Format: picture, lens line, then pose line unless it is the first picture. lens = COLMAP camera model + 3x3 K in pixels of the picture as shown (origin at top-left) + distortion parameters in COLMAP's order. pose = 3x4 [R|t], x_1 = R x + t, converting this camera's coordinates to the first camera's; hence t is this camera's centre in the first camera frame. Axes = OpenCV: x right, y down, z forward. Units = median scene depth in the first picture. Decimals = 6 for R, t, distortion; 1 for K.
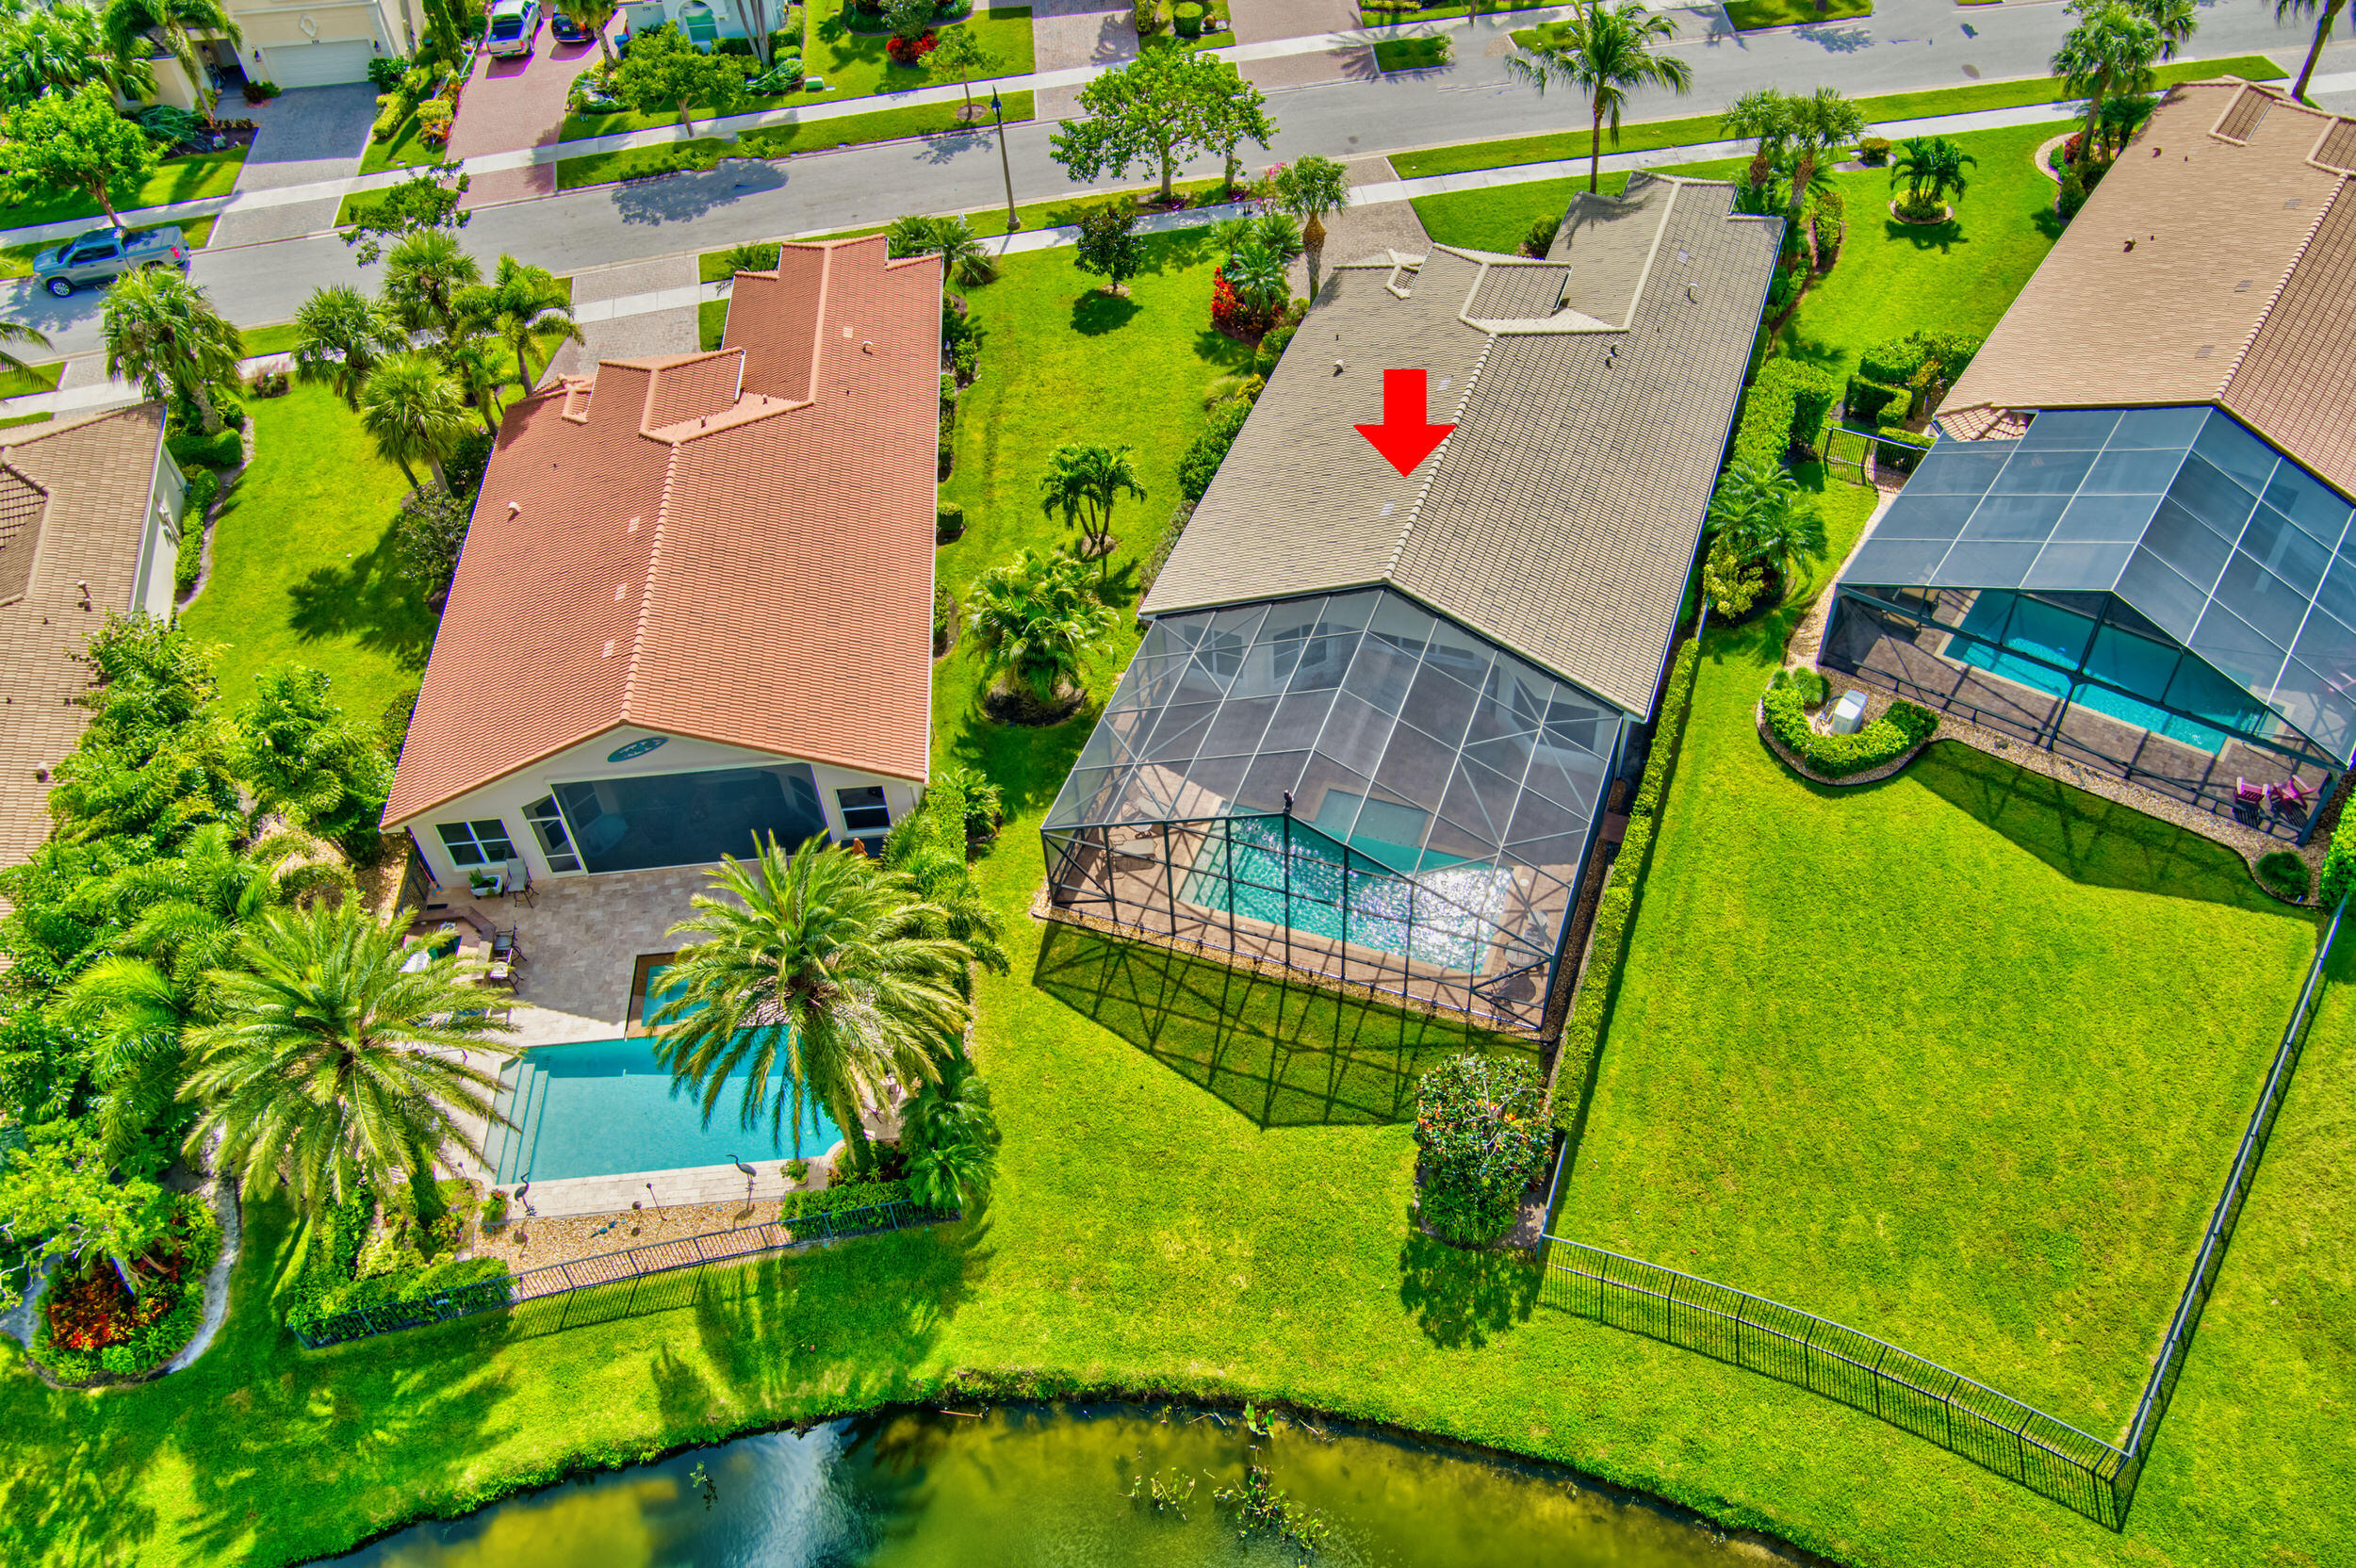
lens RADIAL K [[1917.4, 0, 1178.0], [0, 1917.4, 784.0], [0, 0, 1]] dist [0.002158, -0.005131]
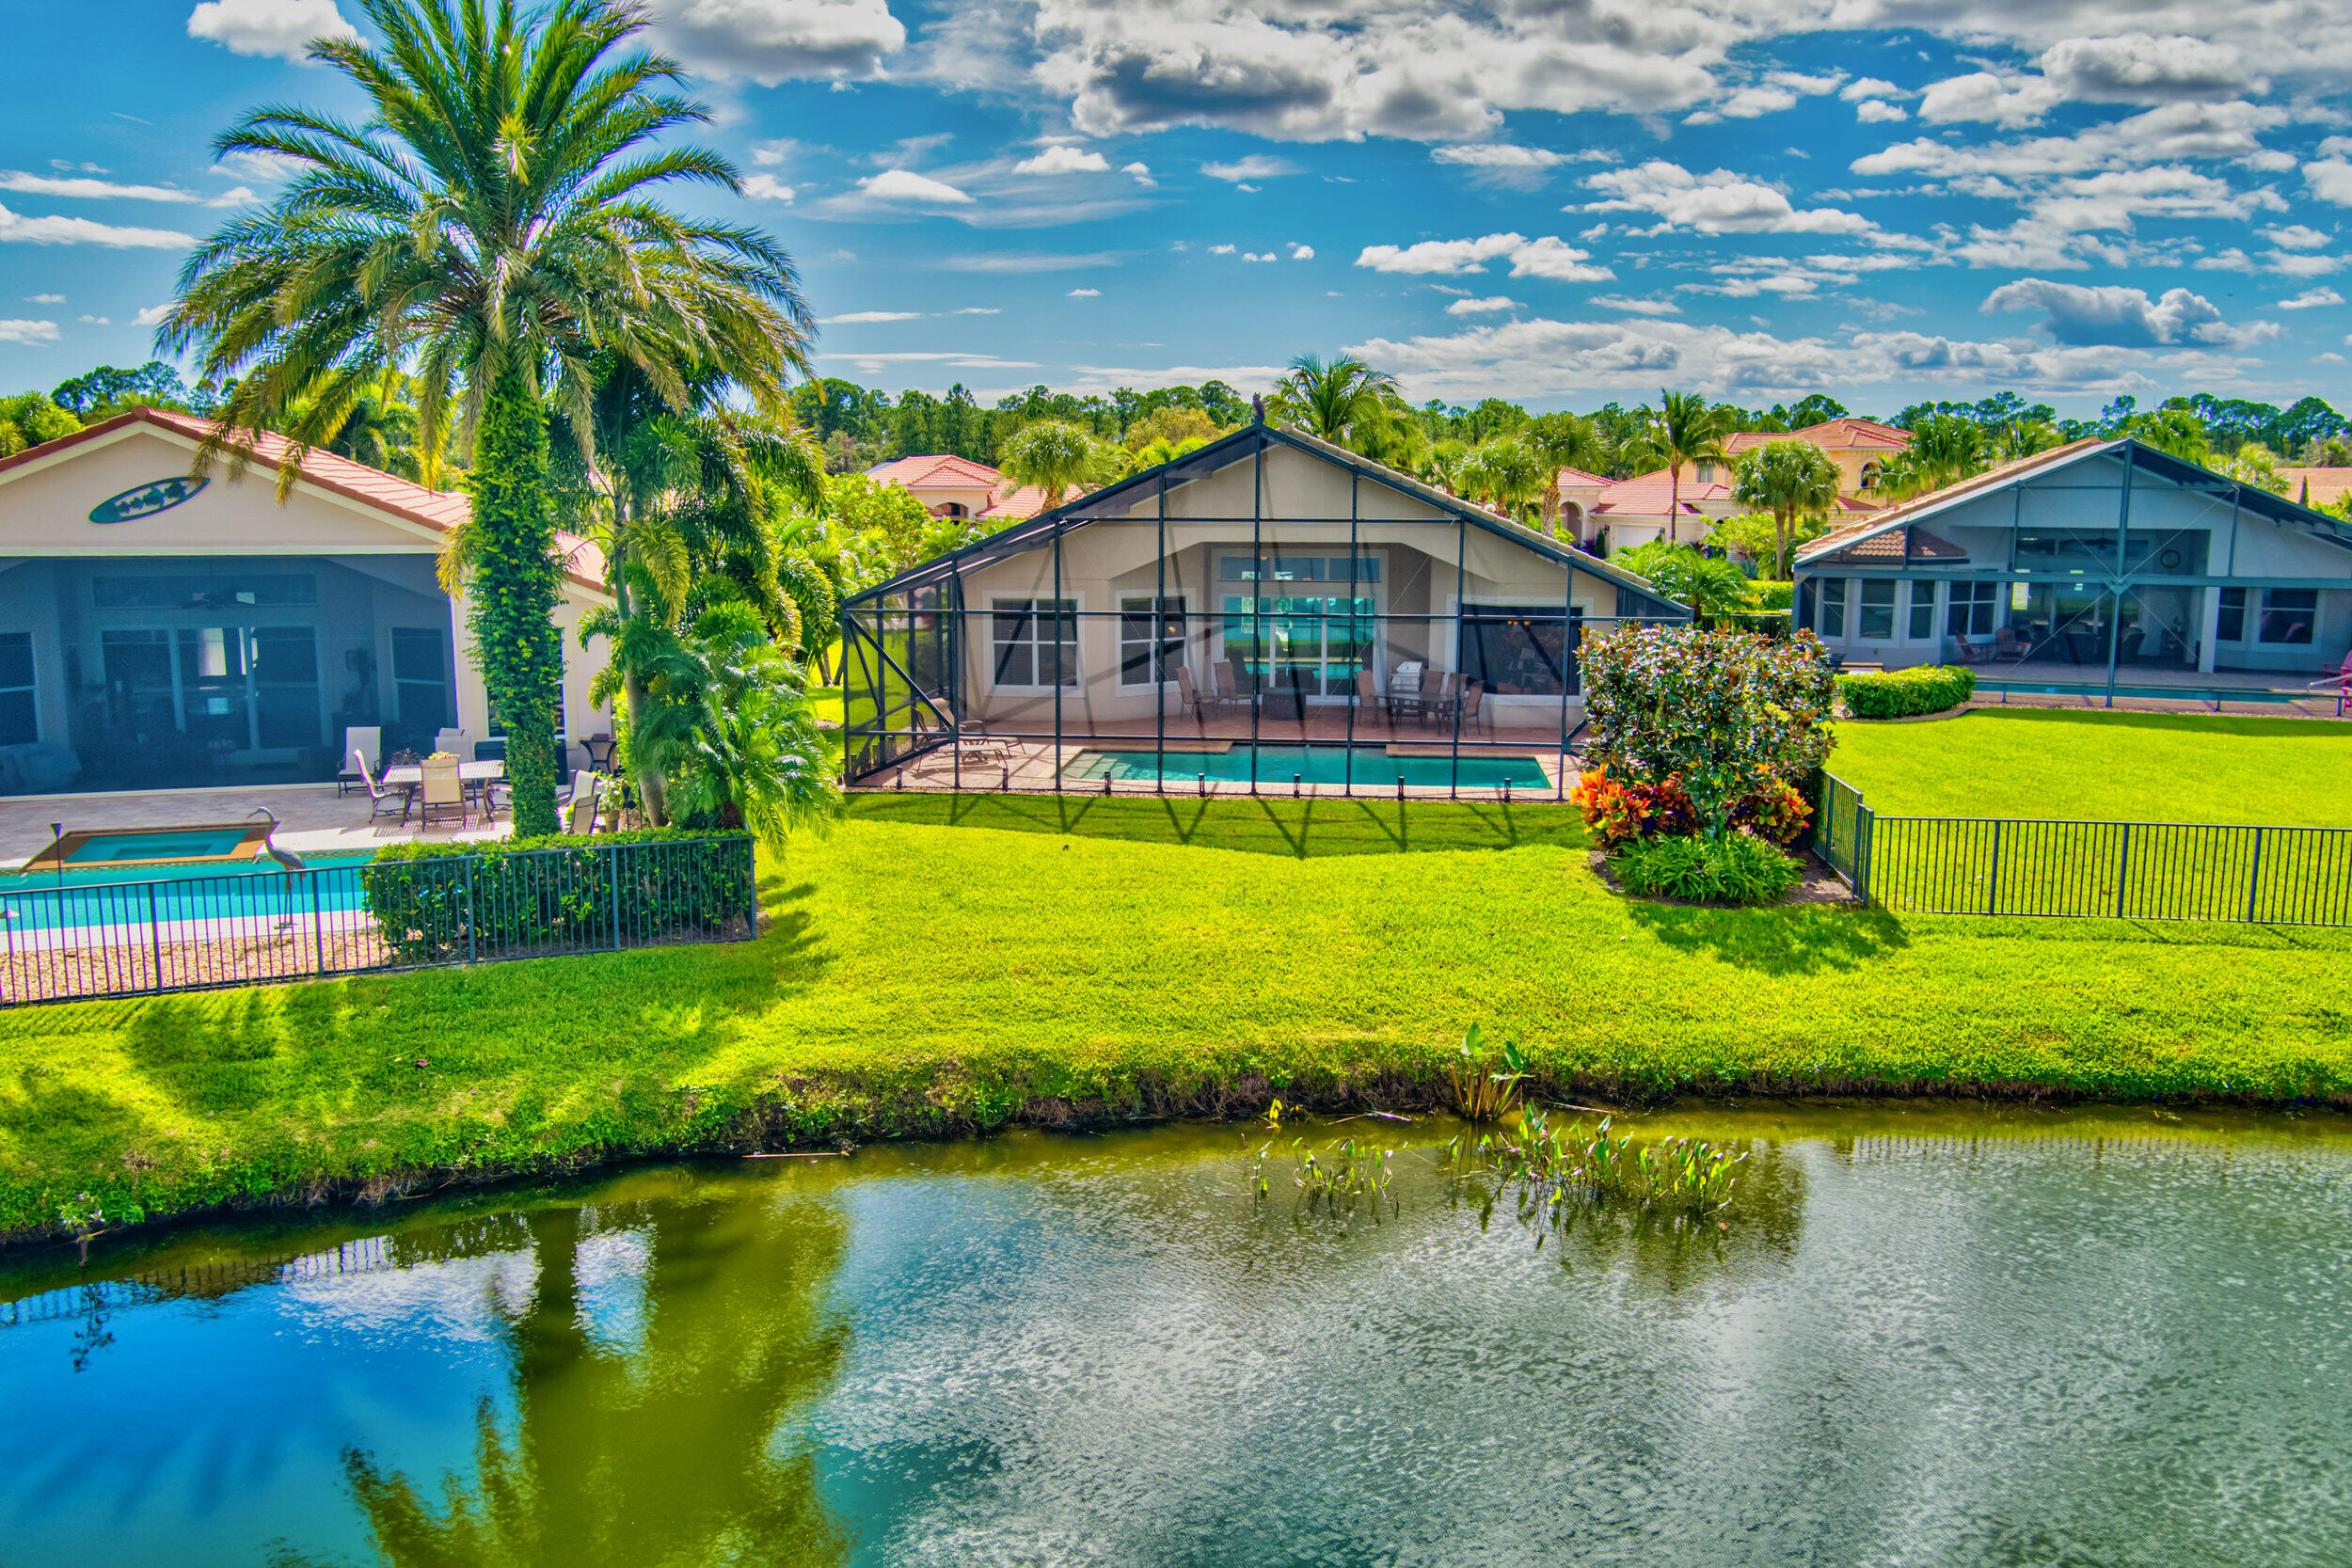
lens RADIAL K [[1914.1, 0, 1176.0], [0, 1914.1, 784.0], [0, 0, 1]] dist [0.002158, -0.005131]
pose [[0.968891, 0.019454, 0.246720, -0.136846], [0.138519, 0.783502, -0.605754, 0.527515], [-0.205090, 0.621085, 0.756433, 0.618120]]
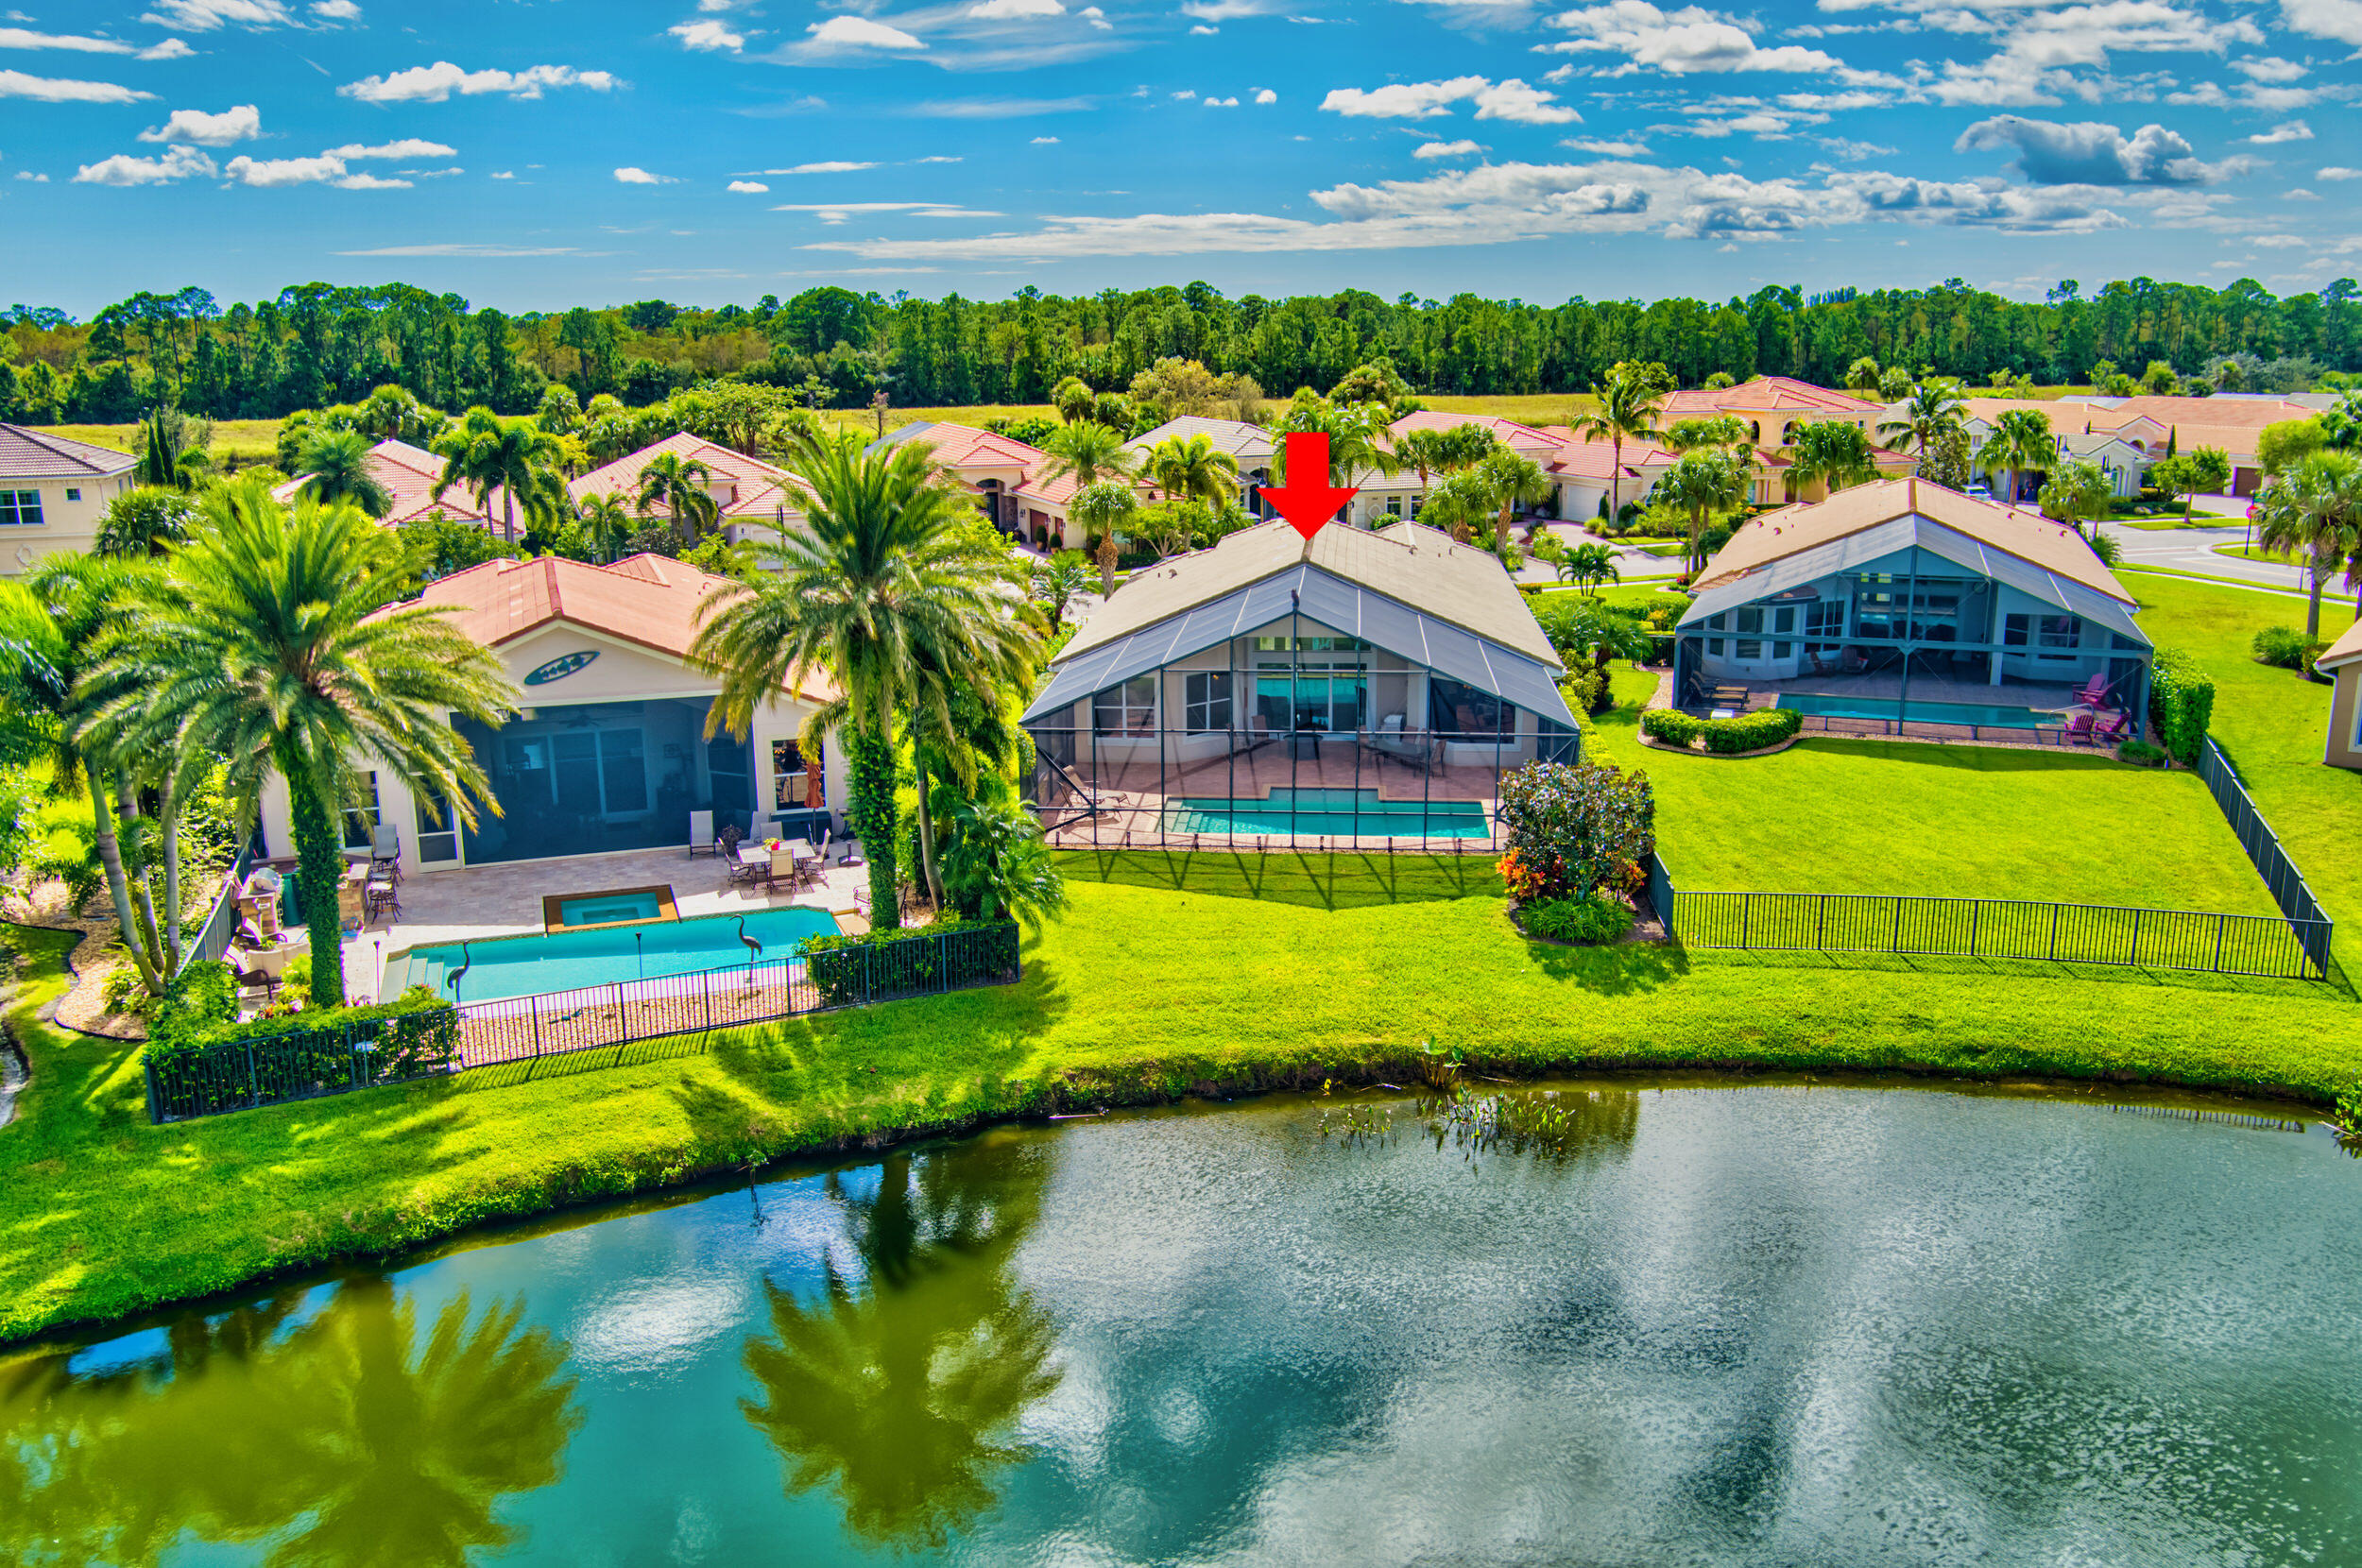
lens RADIAL K [[1922.2, 0, 1181.0], [0, 1922.2, 784.0], [0, 0, 1]] dist [0.002158, -0.005131]
pose [[0.964586, -0.013747, 0.263410, -0.276757], [0.158753, 0.827771, -0.538138, 0.645205], [-0.210646, 0.560898, 0.800639, 0.284127]]
